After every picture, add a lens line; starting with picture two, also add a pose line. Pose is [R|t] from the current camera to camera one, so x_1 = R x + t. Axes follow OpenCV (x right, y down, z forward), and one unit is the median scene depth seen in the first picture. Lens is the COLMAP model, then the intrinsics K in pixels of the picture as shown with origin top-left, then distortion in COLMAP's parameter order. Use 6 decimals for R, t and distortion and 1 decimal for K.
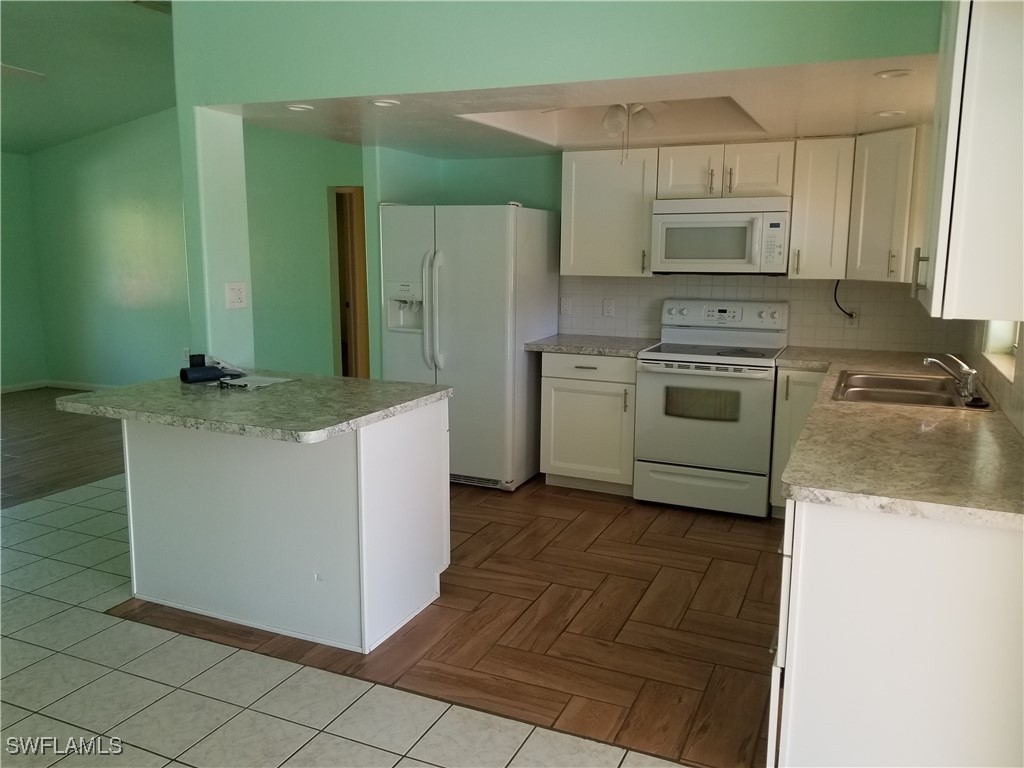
lens RADIAL K [[793.6, 0, 512.0], [0, 793.6, 384.0], [0, 0, 1]] dist [-0.001125, -0.004736]
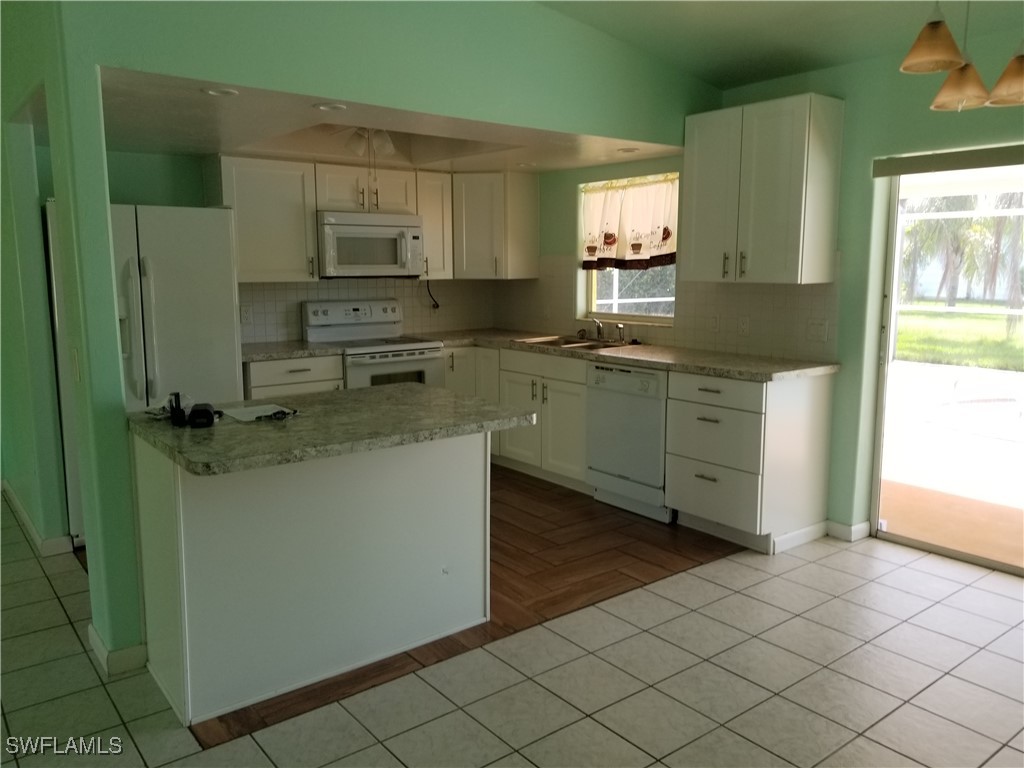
lens RADIAL K [[802.5, 0, 512.0], [0, 802.5, 384.0], [0, 0, 1]] dist [0.046282, -0.004074]
pose [[0.463132, -0.139295, 0.875275, -0.742196], [0.151283, 0.985503, 0.076789, -0.044185], [-0.873282, 0.096851, 0.477491, 0.270419]]
